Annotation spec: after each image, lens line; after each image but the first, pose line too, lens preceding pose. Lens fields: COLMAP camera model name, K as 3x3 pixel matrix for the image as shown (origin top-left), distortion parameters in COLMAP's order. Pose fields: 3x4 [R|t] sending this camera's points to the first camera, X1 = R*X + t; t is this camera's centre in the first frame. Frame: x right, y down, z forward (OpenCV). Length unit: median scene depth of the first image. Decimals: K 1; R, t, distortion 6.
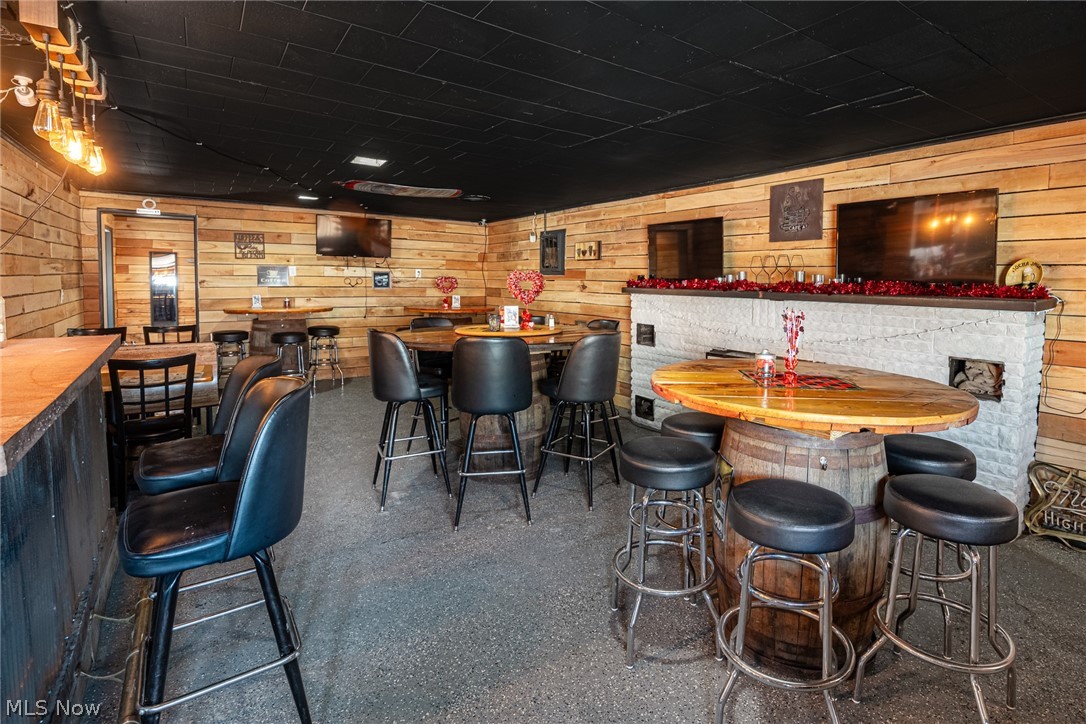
lens RADIAL K [[549.0, 0, 605.6], [0, 549.0, 303.6], [0, 0, 1]] dist [-0.006713, -0.000463]
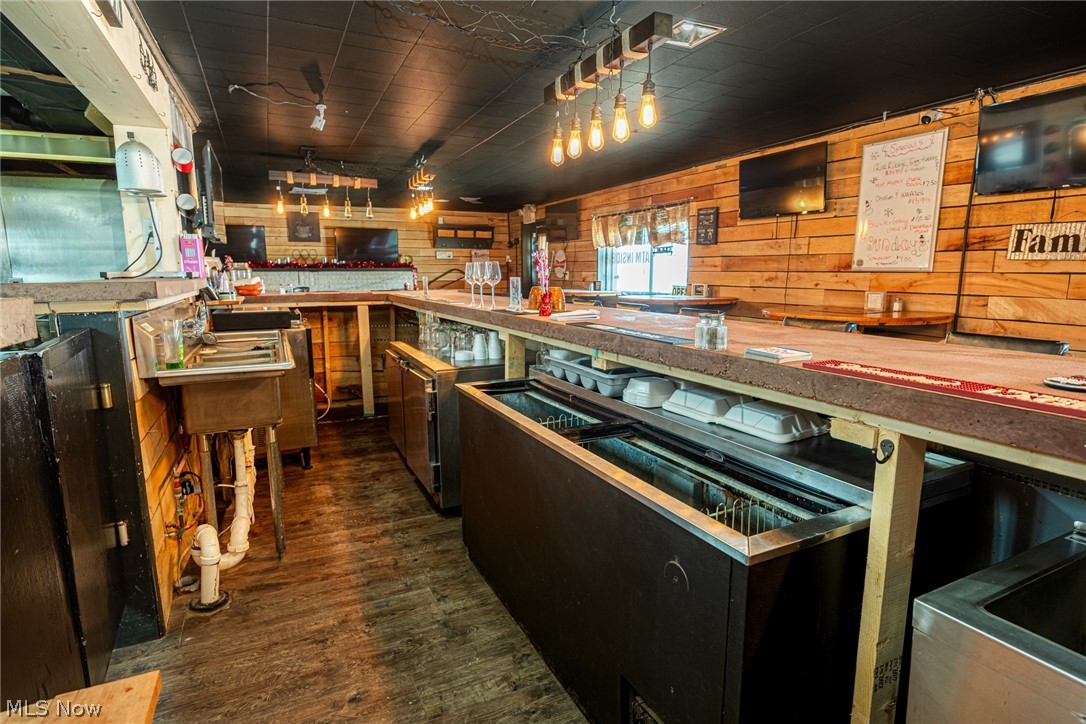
lens RADIAL K [[570.5, 0, 543.2], [0, 570.5, 362.8], [0, 0, 1]] dist [-0.009706, 0.002594]
pose [[0.187974, -0.166682, 0.967927, -0.984433], [0.051869, 0.985804, 0.159687, 0.020196], [-0.980804, 0.020188, 0.193951, -0.148045]]
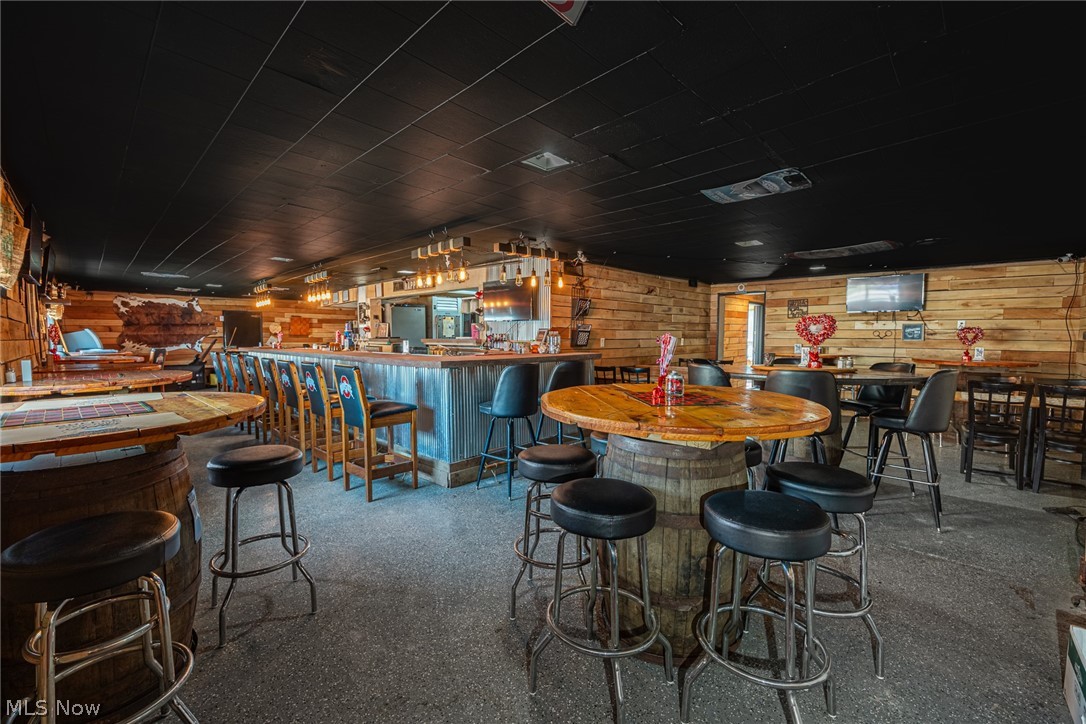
lens RADIAL K [[455.0, 0, 541.1], [0, 455.0, 365.5], [0, 0, 1]] dist [-0.003917, -0.000498]
pose [[0.150514, 0.052054, -0.987236, 0.386917], [-0.044104, 0.997972, 0.045895, 0.013545], [0.987624, 0.036634, 0.152505, 0.189472]]
